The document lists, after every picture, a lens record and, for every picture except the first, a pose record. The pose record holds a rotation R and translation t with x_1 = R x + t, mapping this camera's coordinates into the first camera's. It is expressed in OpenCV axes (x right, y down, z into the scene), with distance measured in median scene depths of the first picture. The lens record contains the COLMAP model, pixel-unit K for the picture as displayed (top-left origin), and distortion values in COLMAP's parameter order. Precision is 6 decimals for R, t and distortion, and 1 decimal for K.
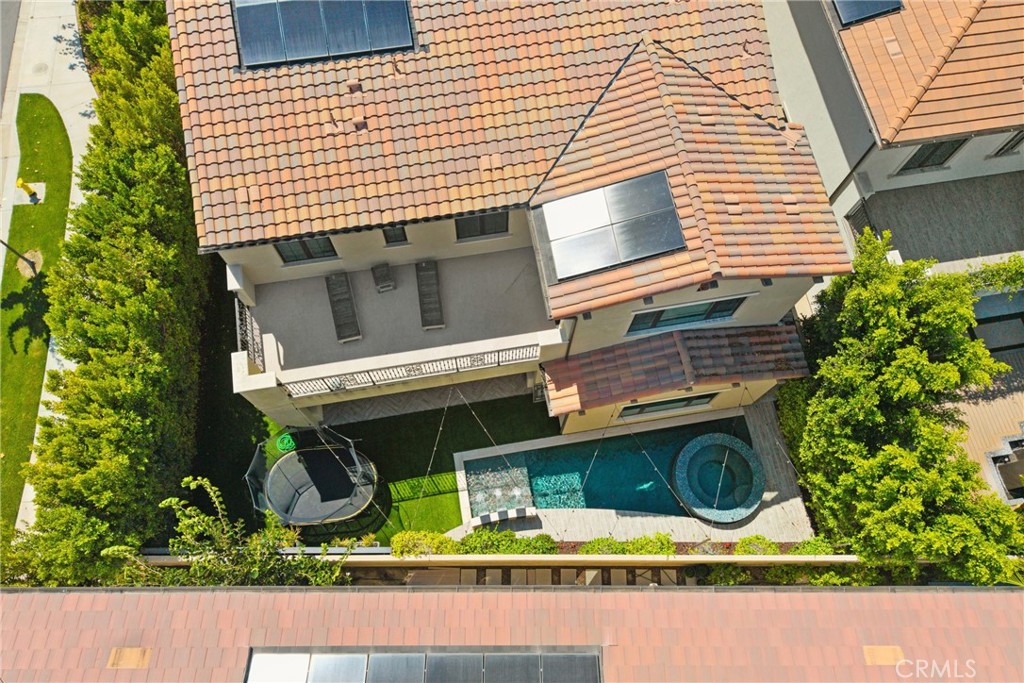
lens RADIAL K [[680.1, 0, 513.9], [0, 680.1, 343.2], [0, 0, 1]] dist [-0.001924, -0.009563]
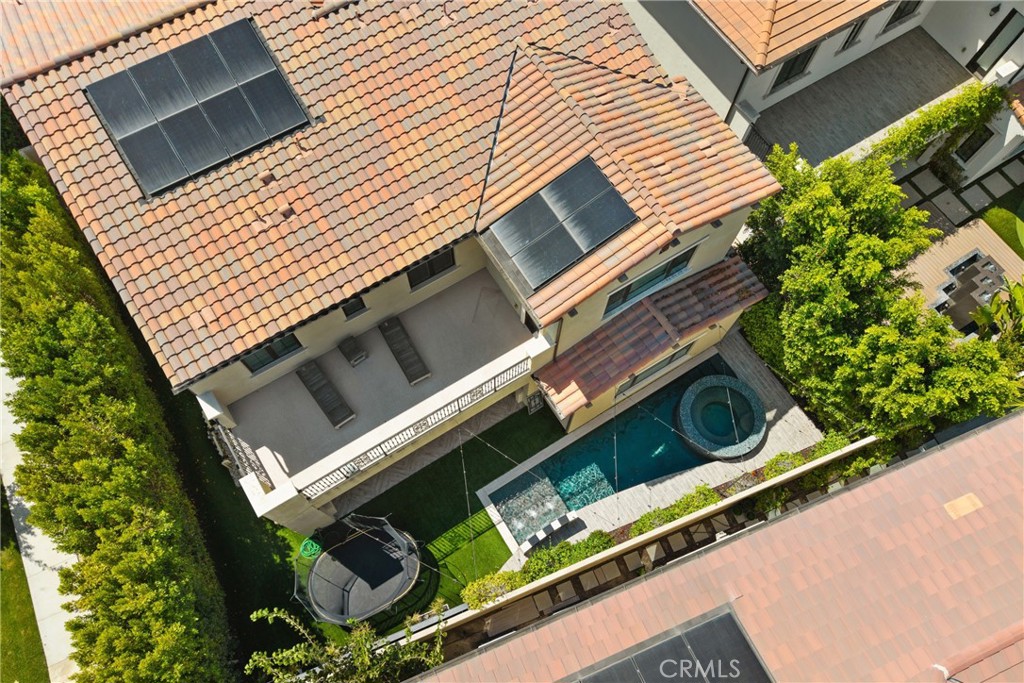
lens RADIAL K [[680.1, 0, 504.5], [0, 680.1, 343.7], [0, 0, 1]] dist [-0.001924, -0.009563]
pose [[0.926326, -0.354235, 0.128212, -0.122264], [0.357629, 0.933856, -0.003712, -0.026718], [-0.118416, 0.049290, 0.991740, -0.002126]]
